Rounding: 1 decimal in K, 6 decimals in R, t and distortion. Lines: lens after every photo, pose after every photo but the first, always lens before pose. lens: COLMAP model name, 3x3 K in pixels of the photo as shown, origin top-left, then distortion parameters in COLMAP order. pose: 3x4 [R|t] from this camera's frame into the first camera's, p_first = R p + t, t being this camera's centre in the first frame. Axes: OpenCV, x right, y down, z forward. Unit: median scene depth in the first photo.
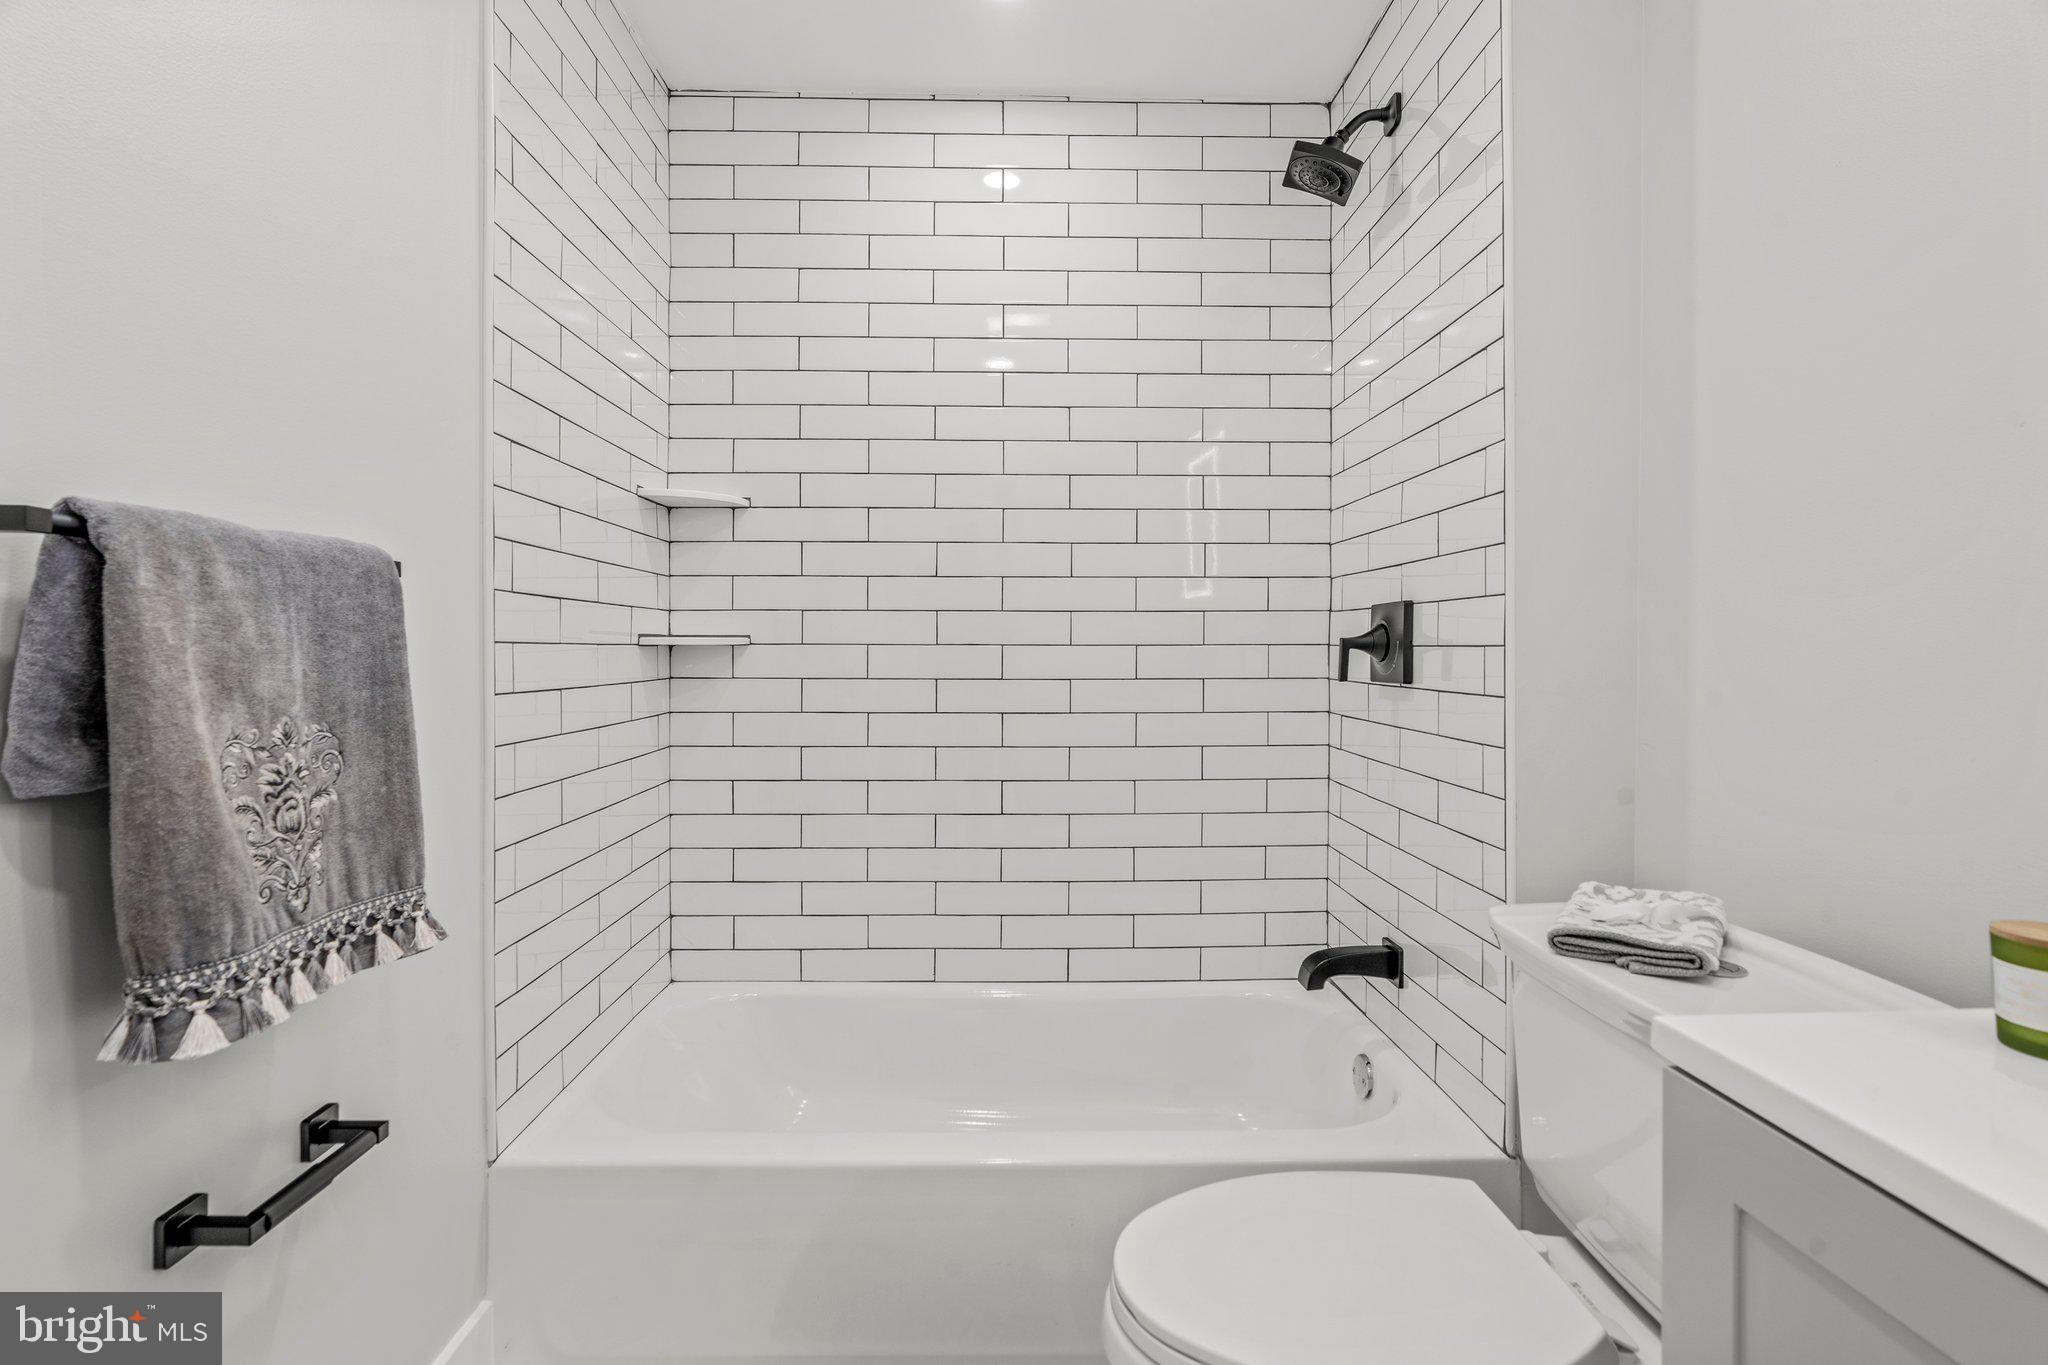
lens RADIAL K [[940.7, 0, 1052.4], [0, 940.7, 657.6], [0, 0, 1]] dist [-0.002698, -0.000017]
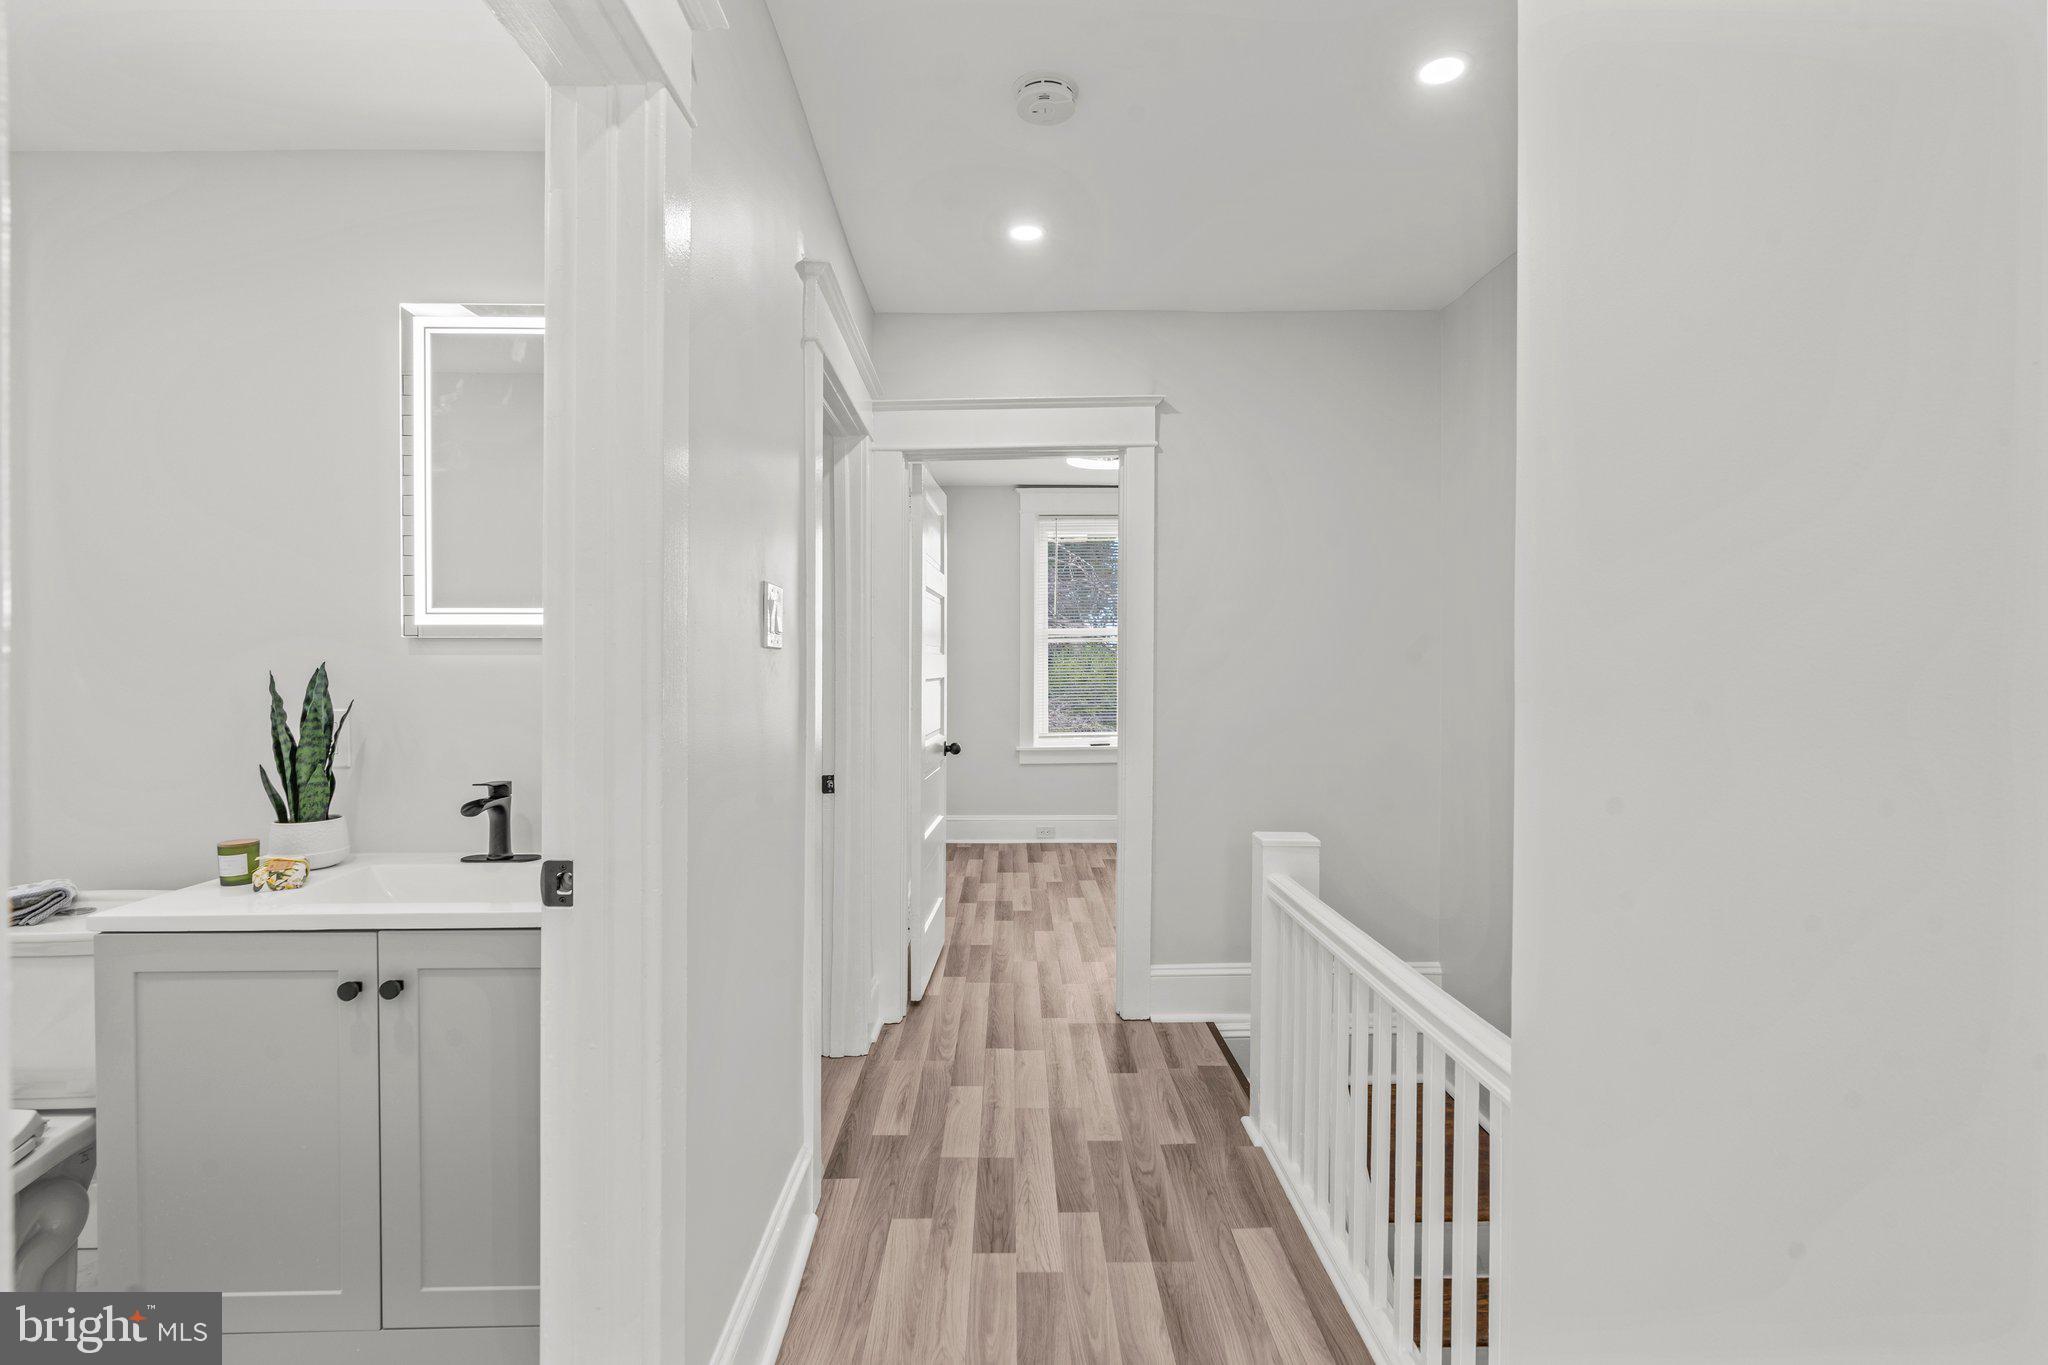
lens RADIAL K [[944.7, 0, 1025.6], [0, 944.7, 673.2], [0, 0, 1]] dist [-0.027600, 0.000461]
pose [[0.036754, -0.006854, 0.999301, -0.501878], [0.008883, 0.999939, 0.006532, -0.064935], [-0.999285, 0.008636, 0.036813, -0.457238]]
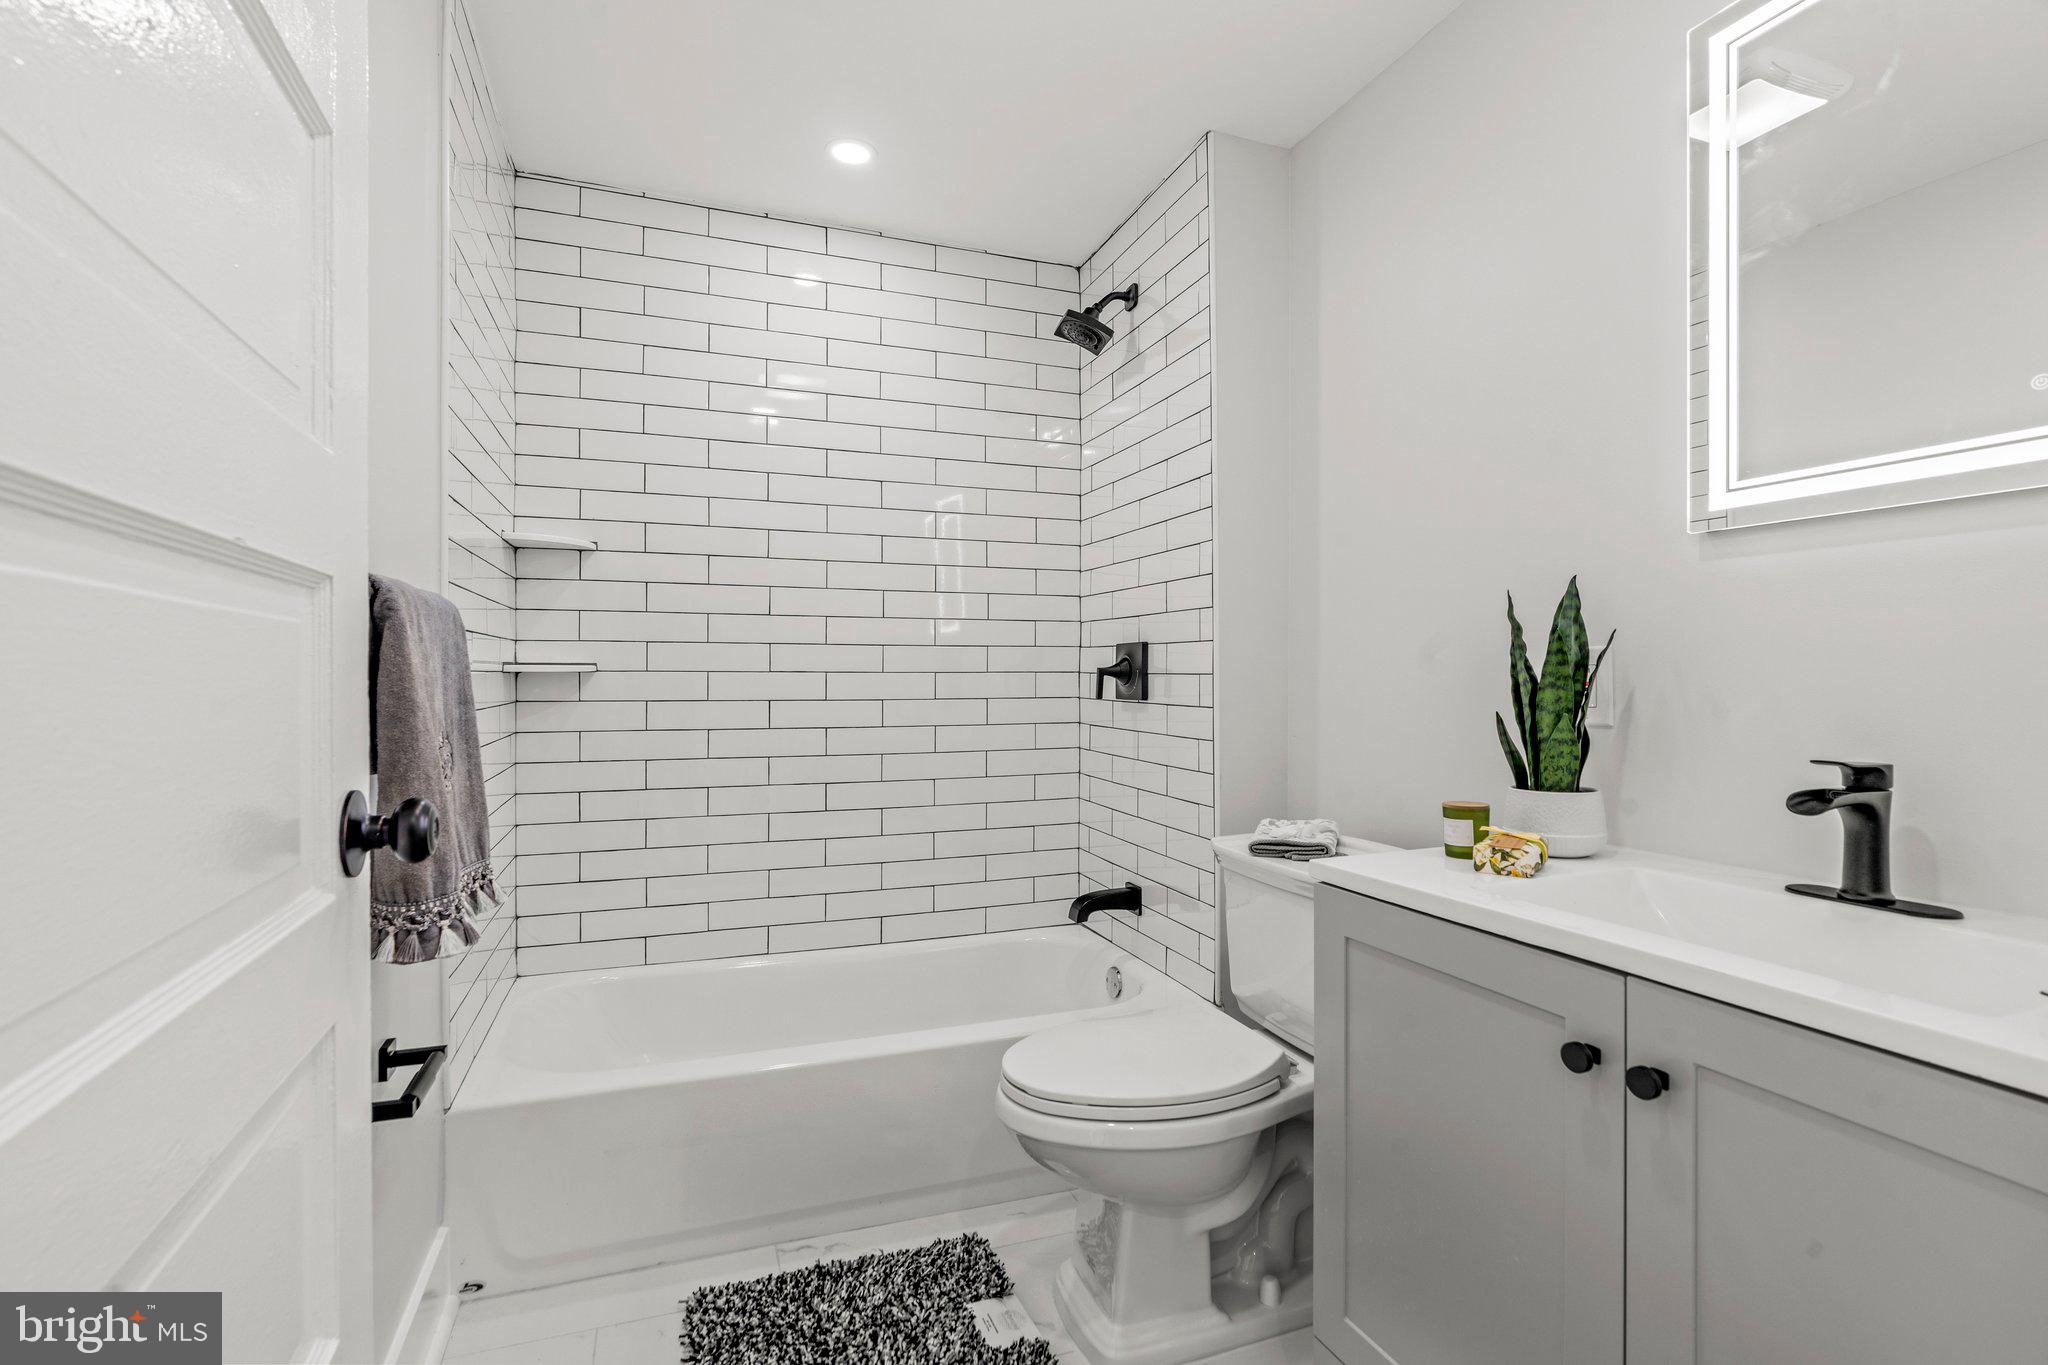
lens RADIAL K [[928.8, 0, 1017.4], [0, 928.8, 674.4], [0, 0, 1]] dist [0.004232, 0.000627]
pose [[0.956485, 0.000078, 0.291783, -0.189746], [0.002218, 0.999969, -0.007537, -0.000884], [-0.291774, 0.007856, 0.956455, -0.255052]]
